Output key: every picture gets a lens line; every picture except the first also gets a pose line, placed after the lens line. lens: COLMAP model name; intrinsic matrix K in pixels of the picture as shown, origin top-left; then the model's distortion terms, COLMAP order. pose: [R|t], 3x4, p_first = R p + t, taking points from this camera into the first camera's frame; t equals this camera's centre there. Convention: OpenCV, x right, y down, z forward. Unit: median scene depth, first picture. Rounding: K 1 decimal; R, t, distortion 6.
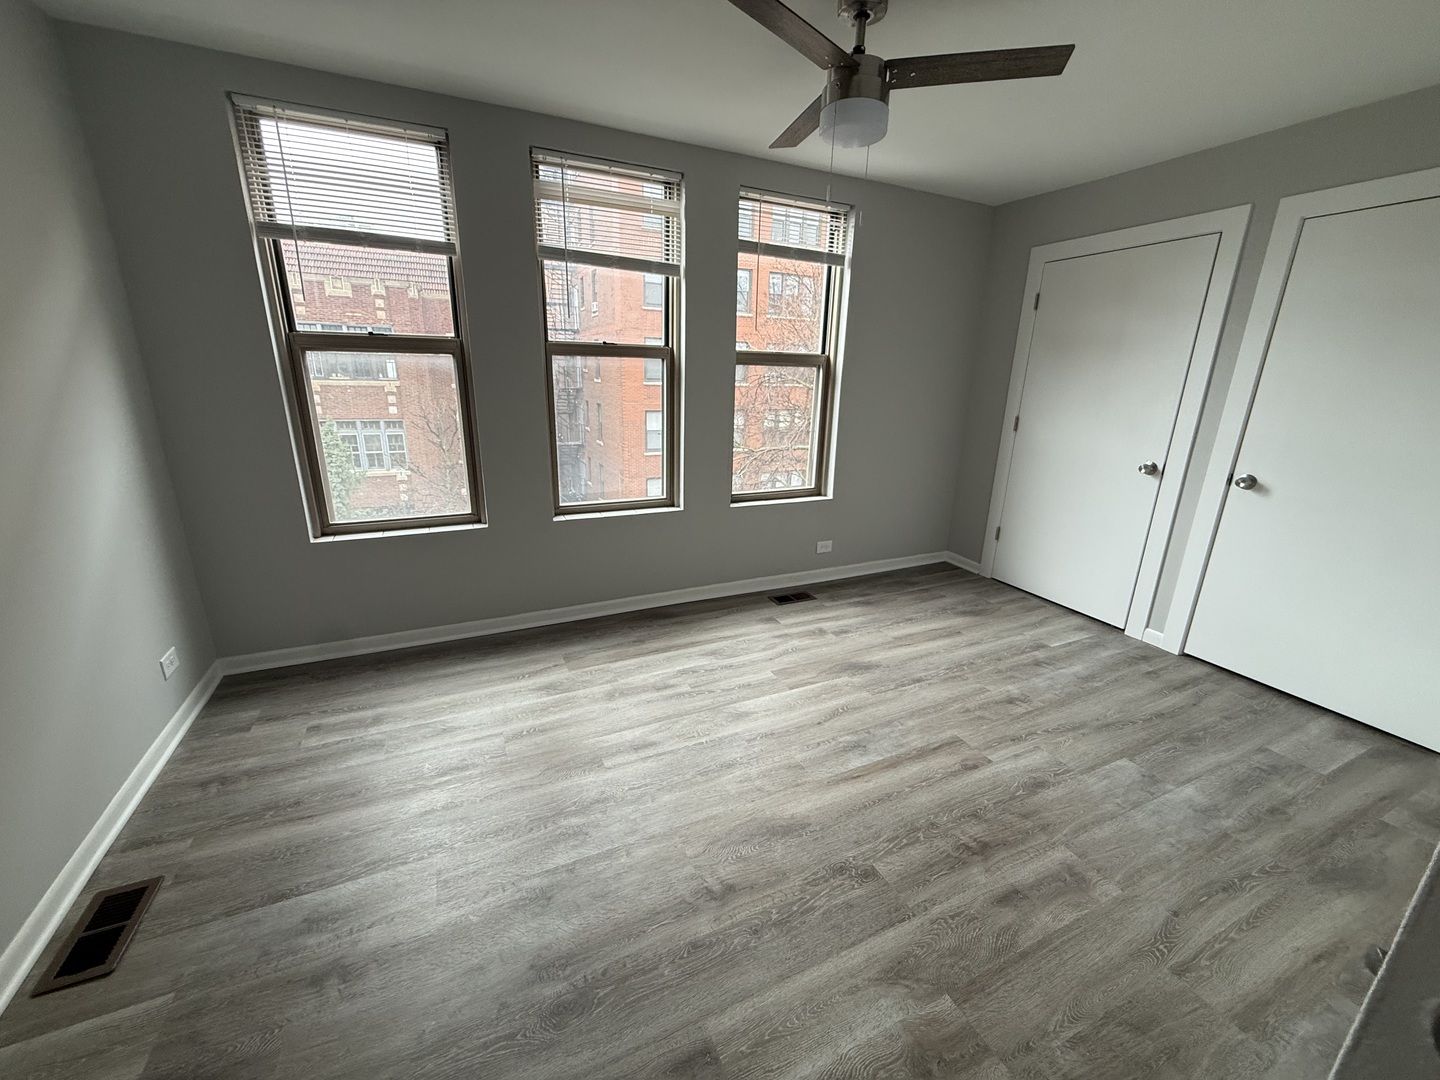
lens RADIAL K [[573.2, 0, 717.0], [0, 573.2, 537.3], [0, 0, 1]] dist [0.000510, 0.000165]
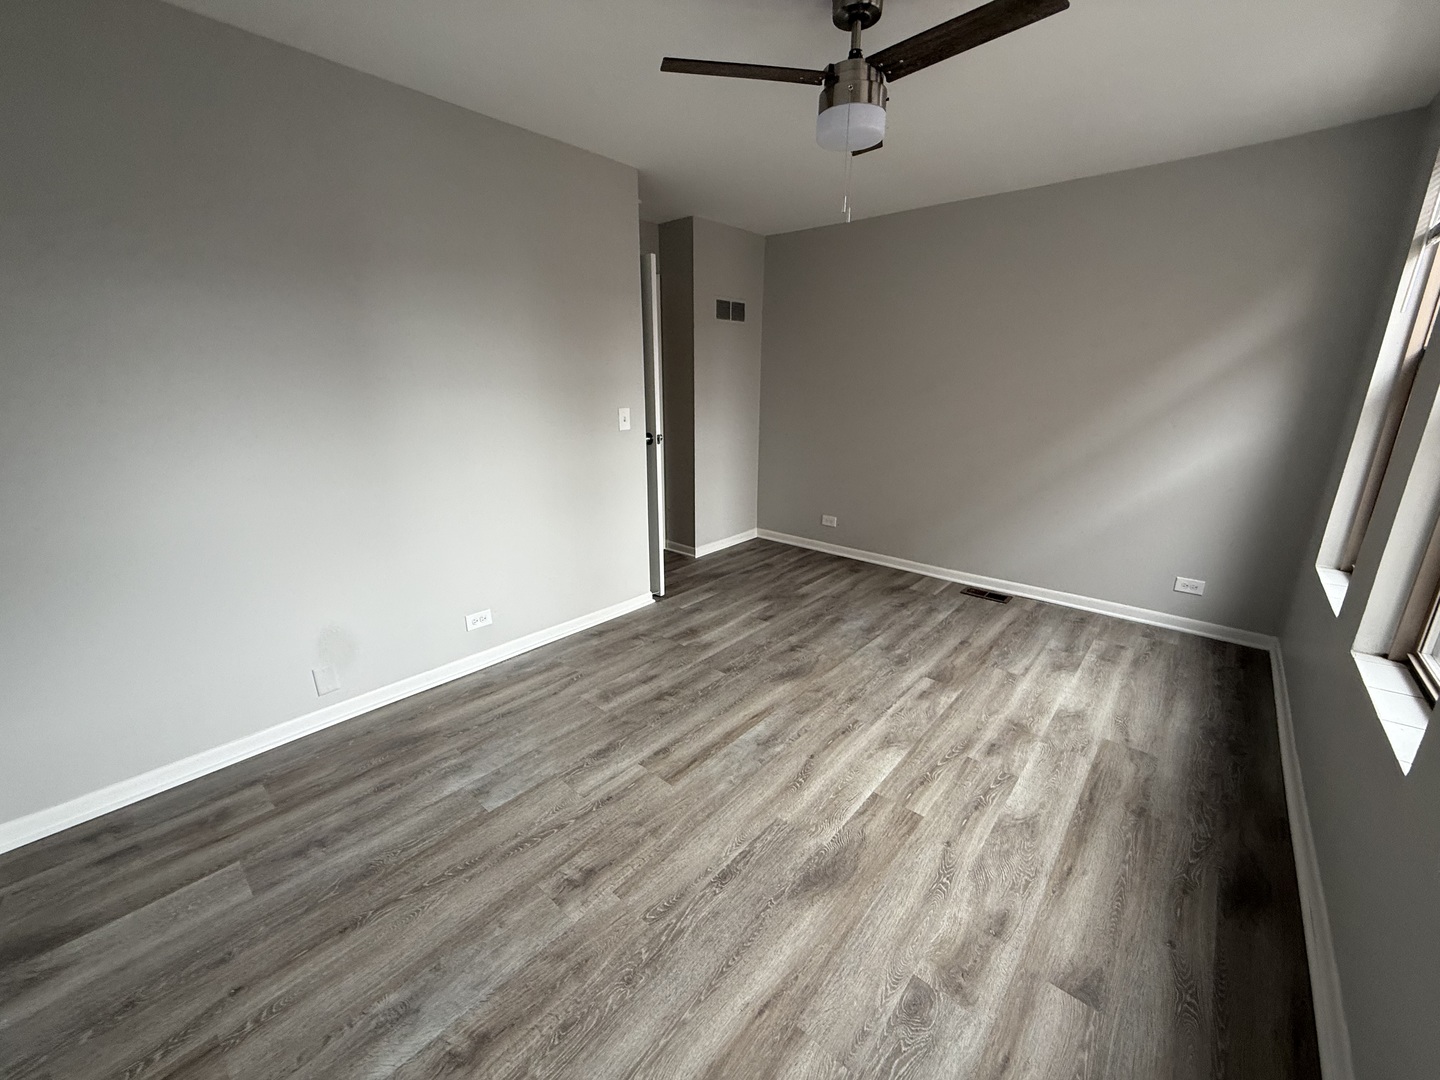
lens RADIAL K [[573.2, 0, 717.0], [0, 573.2, 537.3], [0, 0, 1]] dist [0.000510, 0.000165]
pose [[-0.914691, 0.085871, -0.394926, 0.661043], [-0.136831, 0.853663, 0.502531, -0.424254], [0.380287, 0.513699, -0.769088, 1.489821]]
